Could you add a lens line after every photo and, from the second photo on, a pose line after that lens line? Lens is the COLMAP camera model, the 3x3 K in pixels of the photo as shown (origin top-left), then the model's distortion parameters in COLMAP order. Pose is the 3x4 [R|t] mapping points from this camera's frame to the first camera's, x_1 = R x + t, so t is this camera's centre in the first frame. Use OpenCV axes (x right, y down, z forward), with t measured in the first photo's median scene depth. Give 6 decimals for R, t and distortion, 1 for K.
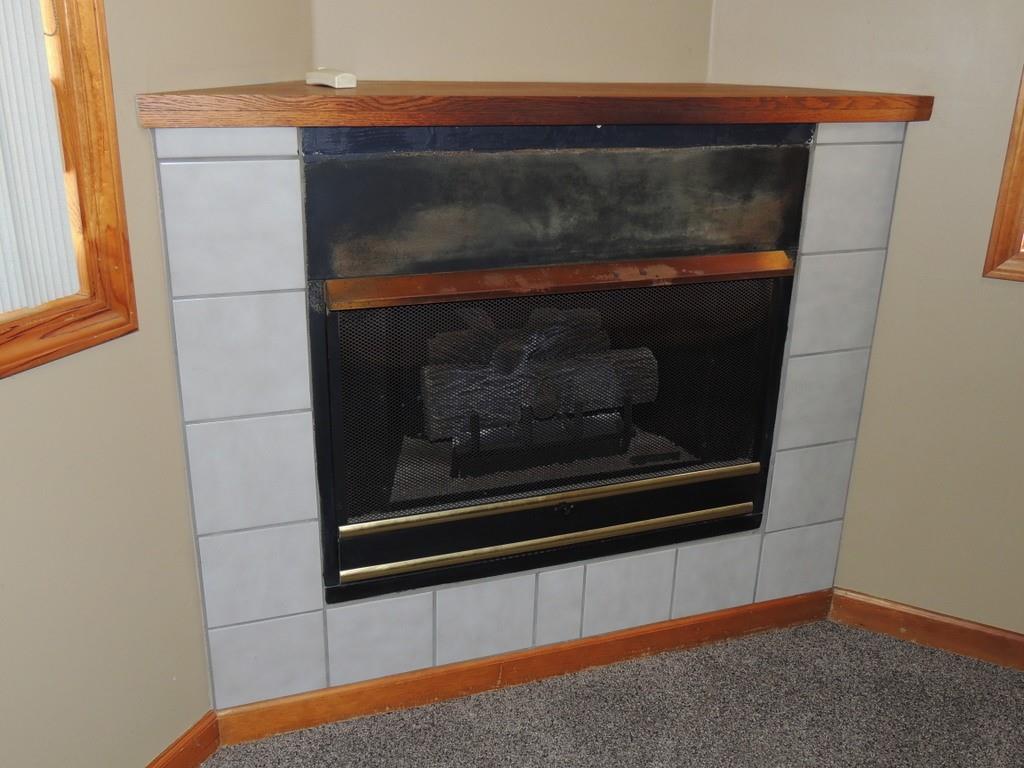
lens RADIAL K [[971.6, 0, 512.0], [0, 971.6, 384.0], [0, 0, 1]] dist [-0.001171, -0.003440]
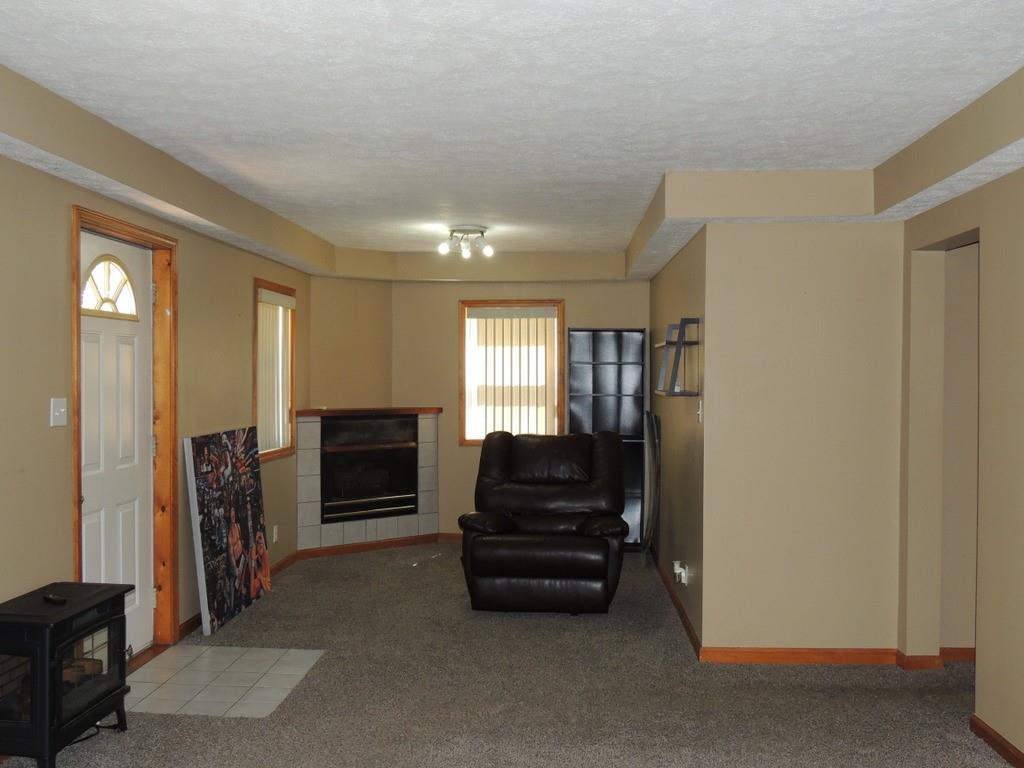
lens RADIAL K [[971.6, 0, 512.0], [0, 971.6, 384.0], [0, 0, 1]] dist [-0.001171, -0.003440]
pose [[0.931378, -0.025840, 0.363136, -0.953256], [0.148336, 0.937857, -0.313720, 1.123397], [-0.332463, 0.346058, 0.877332, -3.279834]]
